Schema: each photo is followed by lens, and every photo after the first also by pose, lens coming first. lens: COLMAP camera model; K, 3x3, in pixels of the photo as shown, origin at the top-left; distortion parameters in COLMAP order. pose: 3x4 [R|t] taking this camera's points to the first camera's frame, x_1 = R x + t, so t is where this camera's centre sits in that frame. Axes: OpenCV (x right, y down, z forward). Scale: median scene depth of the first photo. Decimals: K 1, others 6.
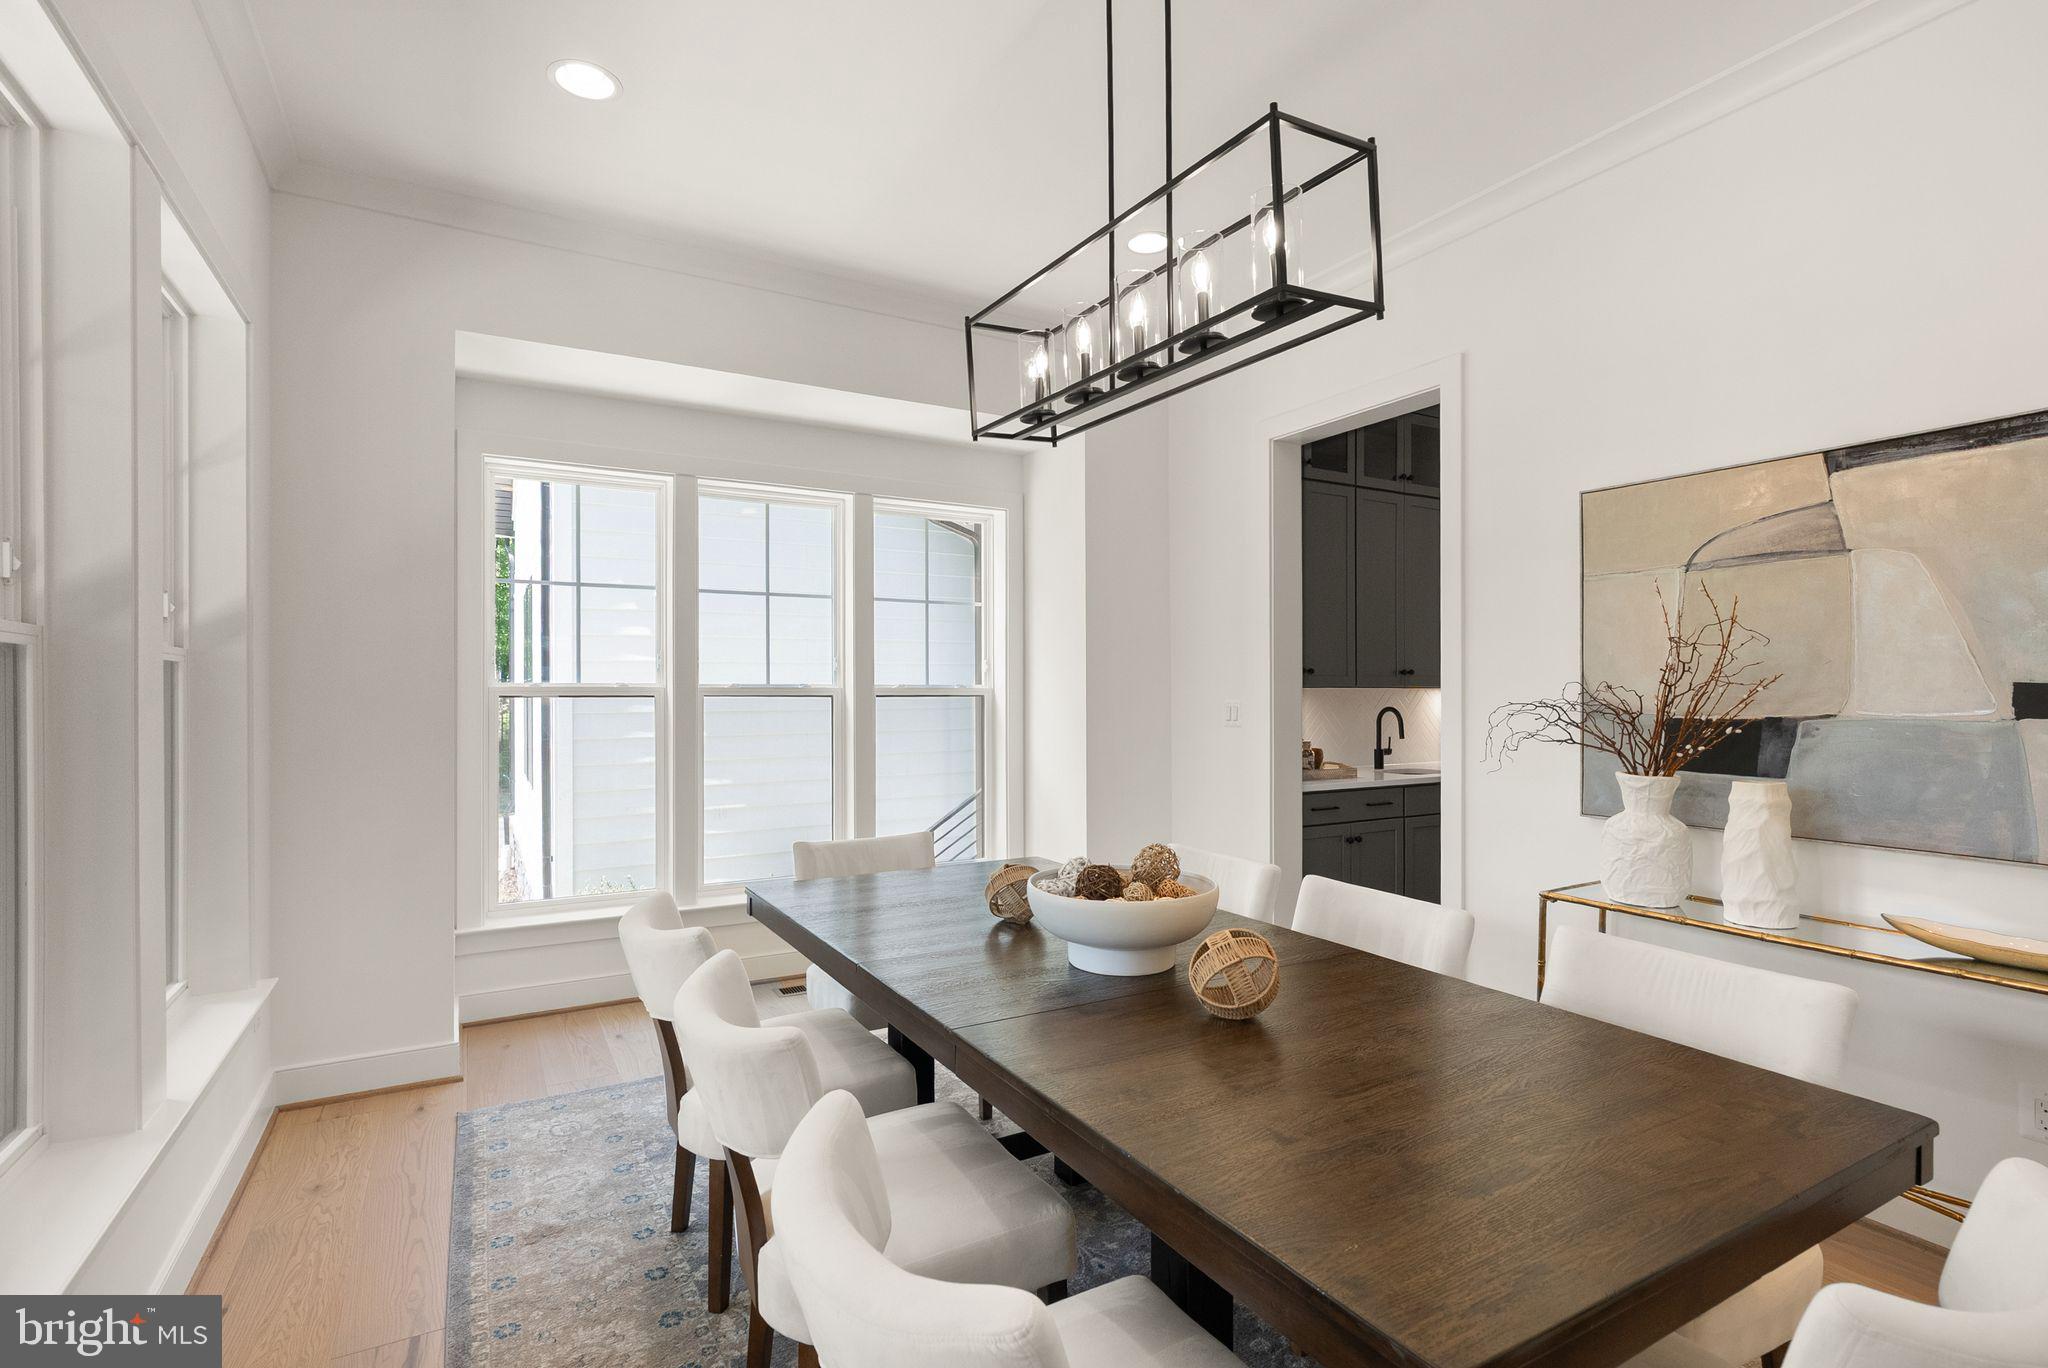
lens RADIAL K [[940.1, 0, 1017.6], [0, 940.1, 698.7], [0, 0, 1]] dist [-0.004938, -0.000245]
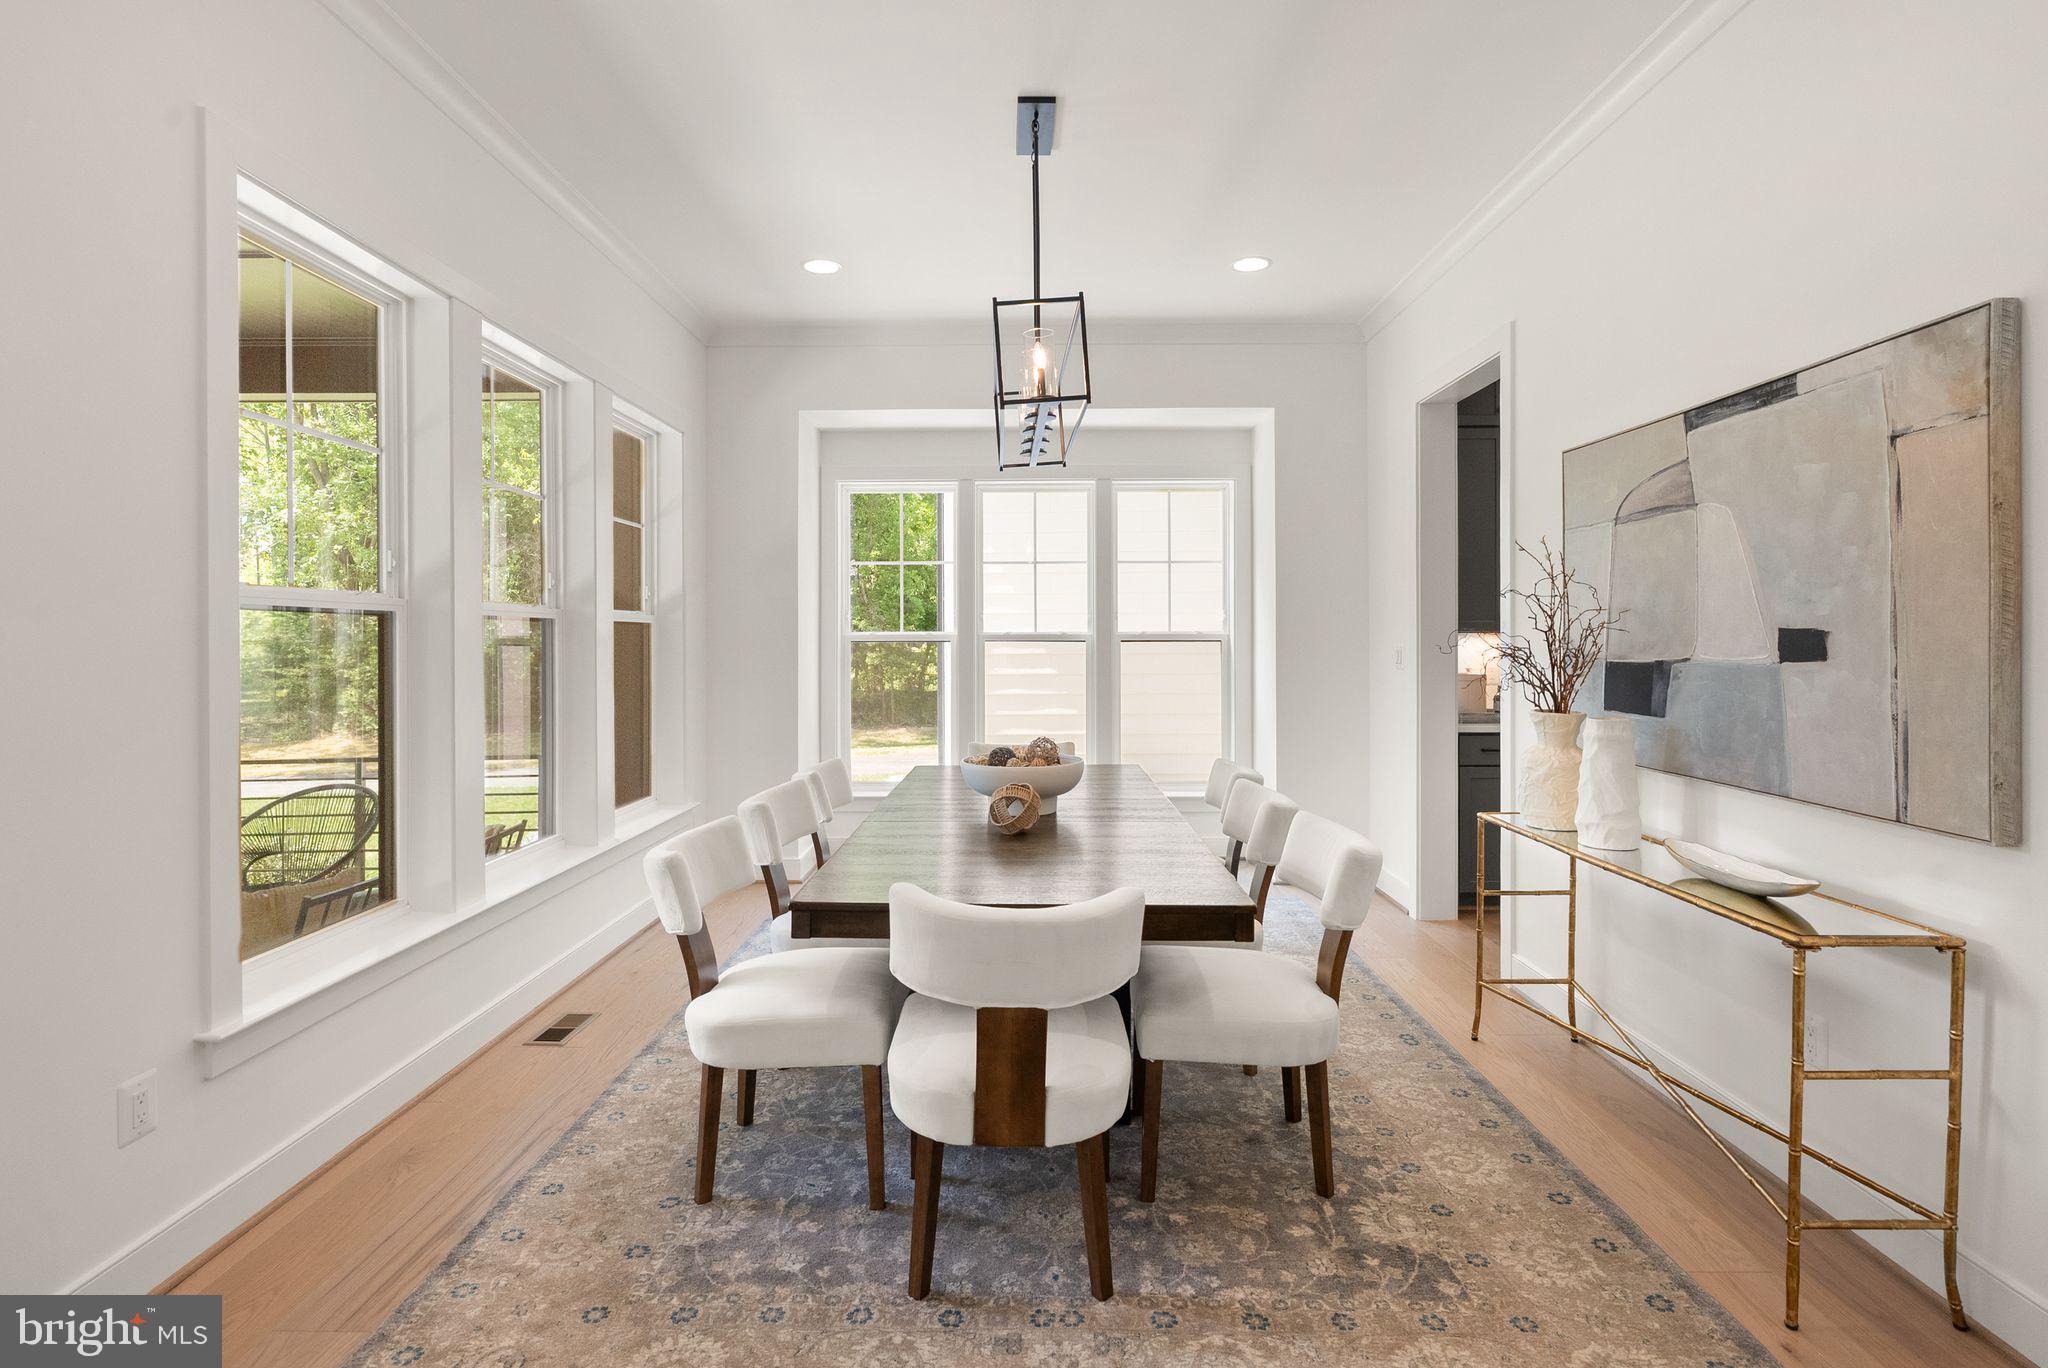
lens RADIAL K [[960.7, 0, 1029.8], [0, 960.7, 645.7], [0, 0, 1]] dist [-0.003853, 0.000109]
pose [[0.871973, 0.002861, -0.489546, 0.730728], [-0.001565, 0.999994, 0.003055, 0.000554], [0.489552, -0.001898, 0.871972, -0.314623]]
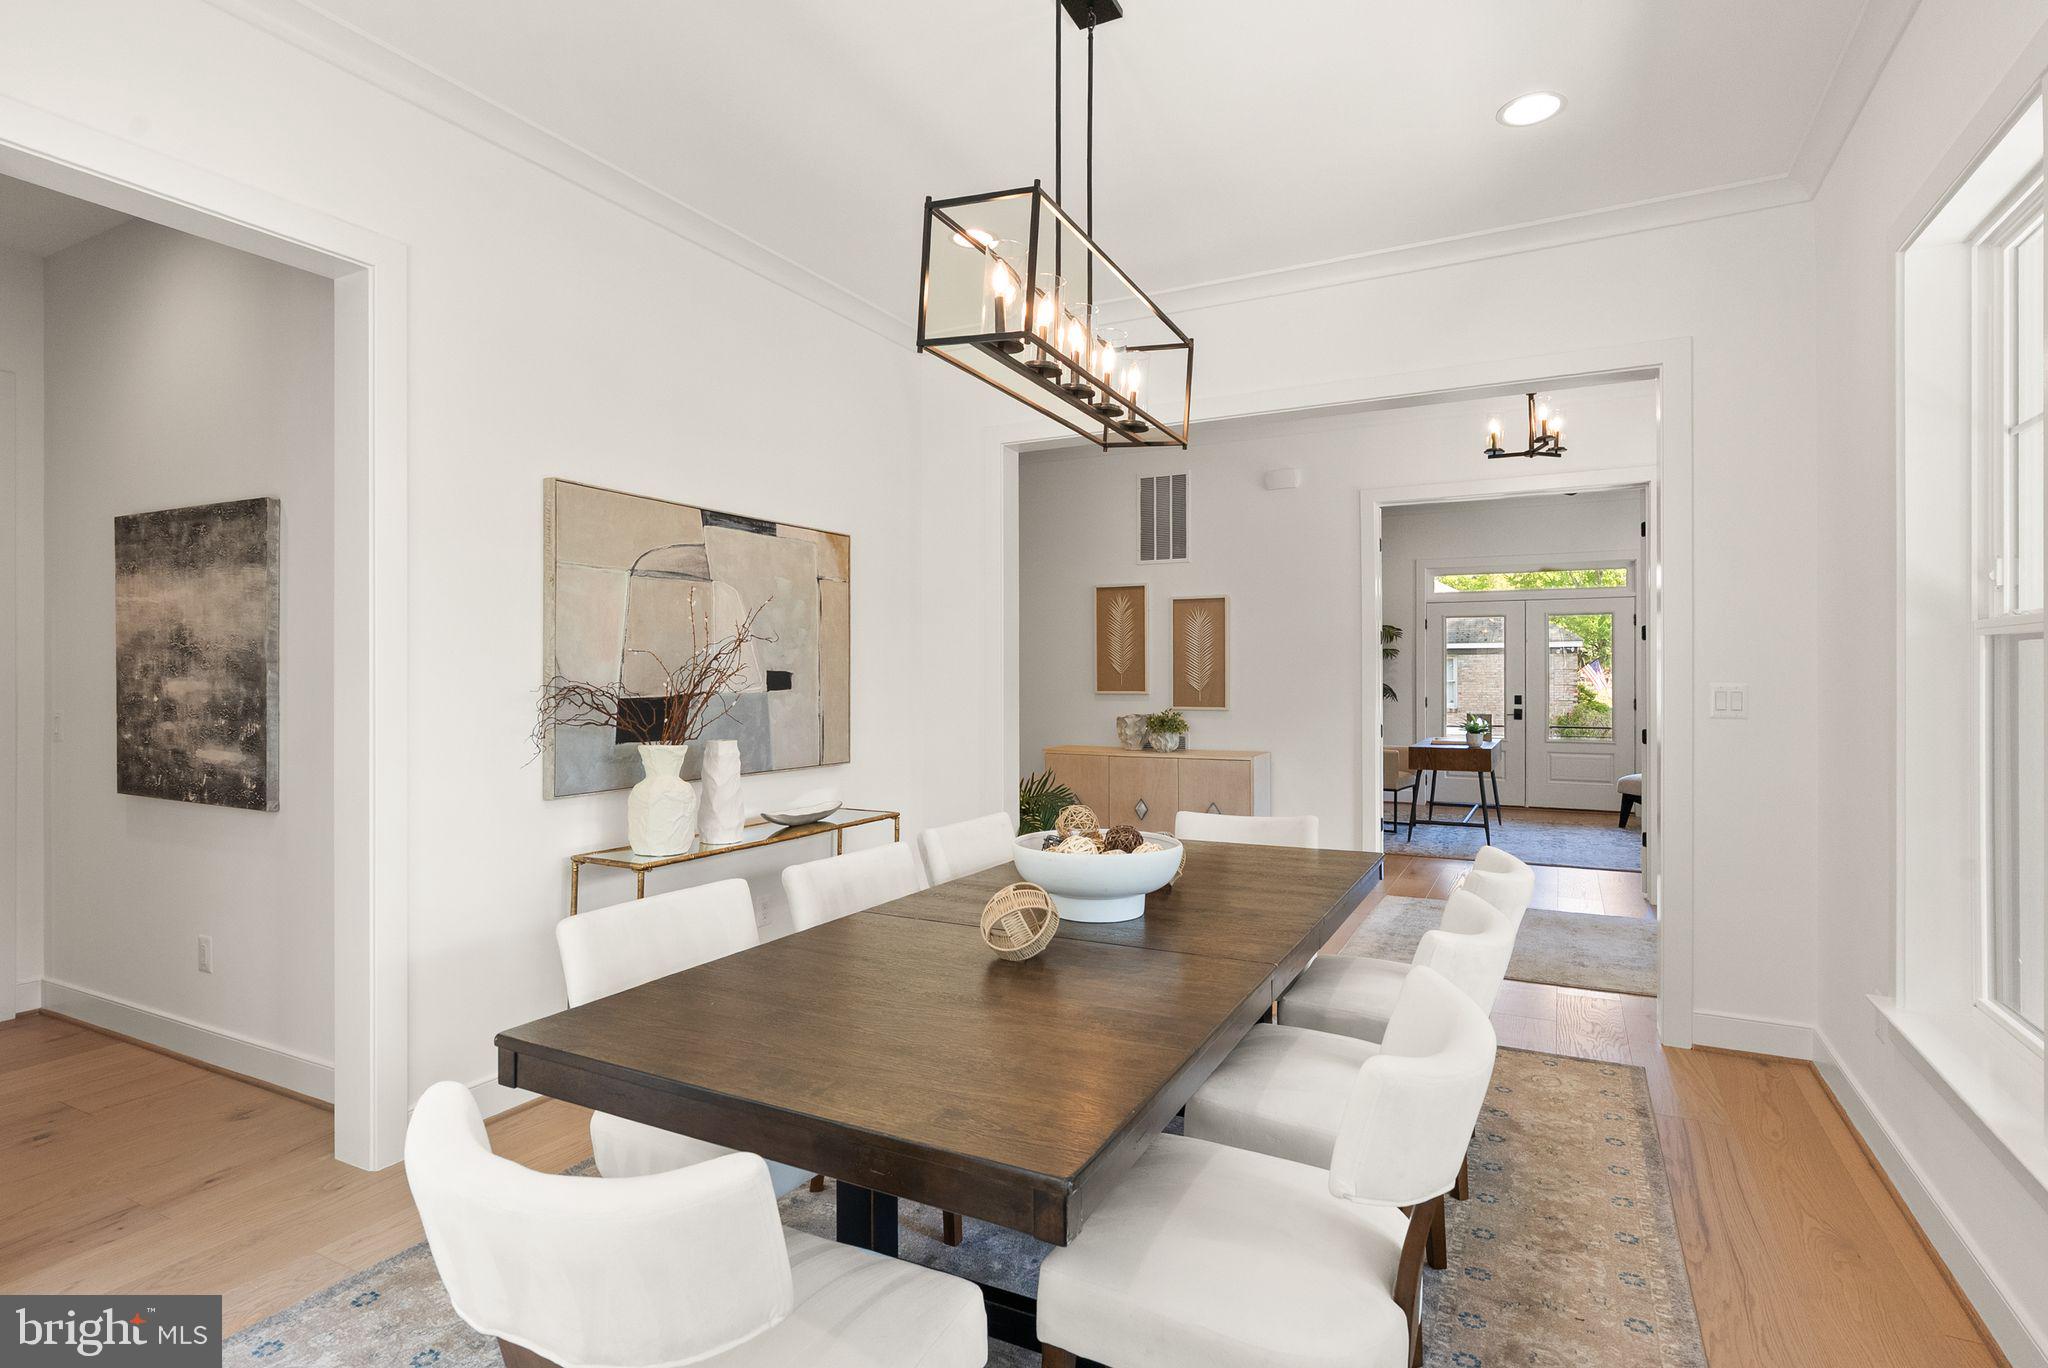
lens RADIAL K [[1059.9, 0, 986.9], [0, 1059.9, 675.4], [0, 0, 1]] dist [0.000005, 0.000188]
pose [[-0.527742, -0.002953, 0.849400, -0.740542], [0.003412, 0.999979, 0.005597, -0.015159], [-0.849398, 0.005852, -0.527721, 1.456546]]
